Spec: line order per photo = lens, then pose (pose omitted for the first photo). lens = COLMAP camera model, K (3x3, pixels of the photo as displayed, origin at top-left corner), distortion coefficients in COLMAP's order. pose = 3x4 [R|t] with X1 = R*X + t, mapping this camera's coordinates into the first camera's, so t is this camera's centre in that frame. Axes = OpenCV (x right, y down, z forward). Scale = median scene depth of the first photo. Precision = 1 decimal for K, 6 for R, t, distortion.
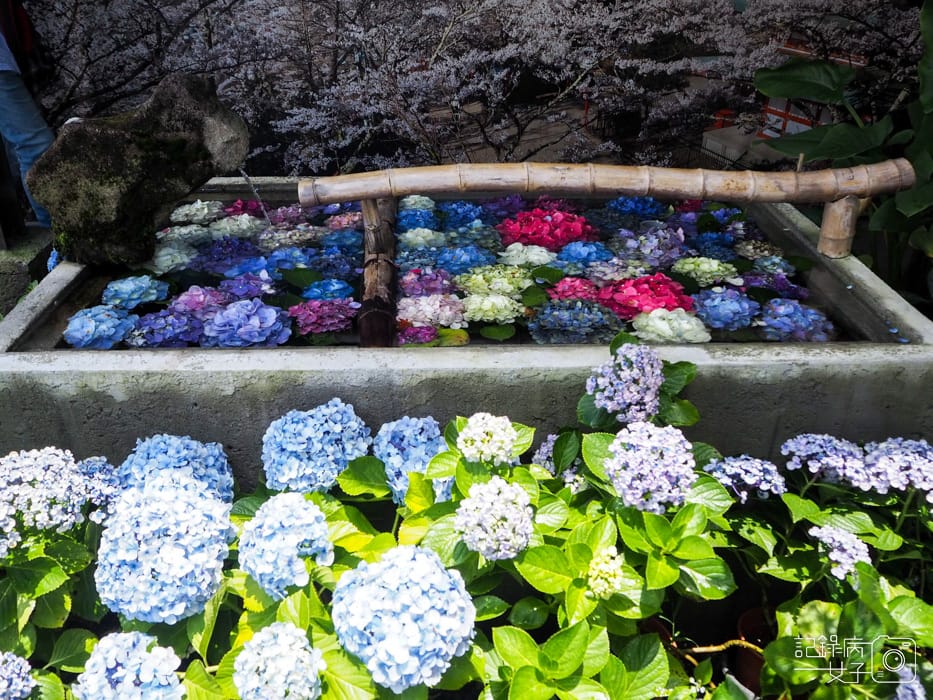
lens RADIAL K [[811.6, 0, 463.6], [0, 811.6, 329.9], [0, 0, 1]] dist [-0.039930, 0.013216]
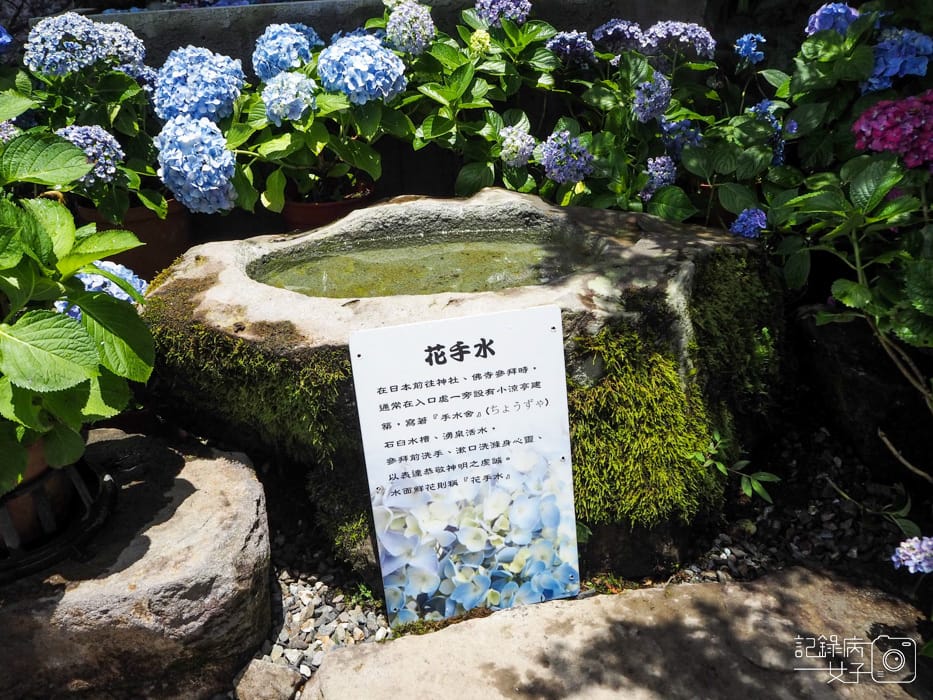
lens RADIAL K [[811.6, 0, 463.6], [0, 811.6, 329.9], [0, 0, 1]] dist [-0.039930, 0.013216]
pose [[0.988908, -0.095249, 0.113970, -0.089809], [0.101489, 0.993567, -0.050250, 0.819384], [-0.108450, 0.061259, 0.992213, -0.518816]]
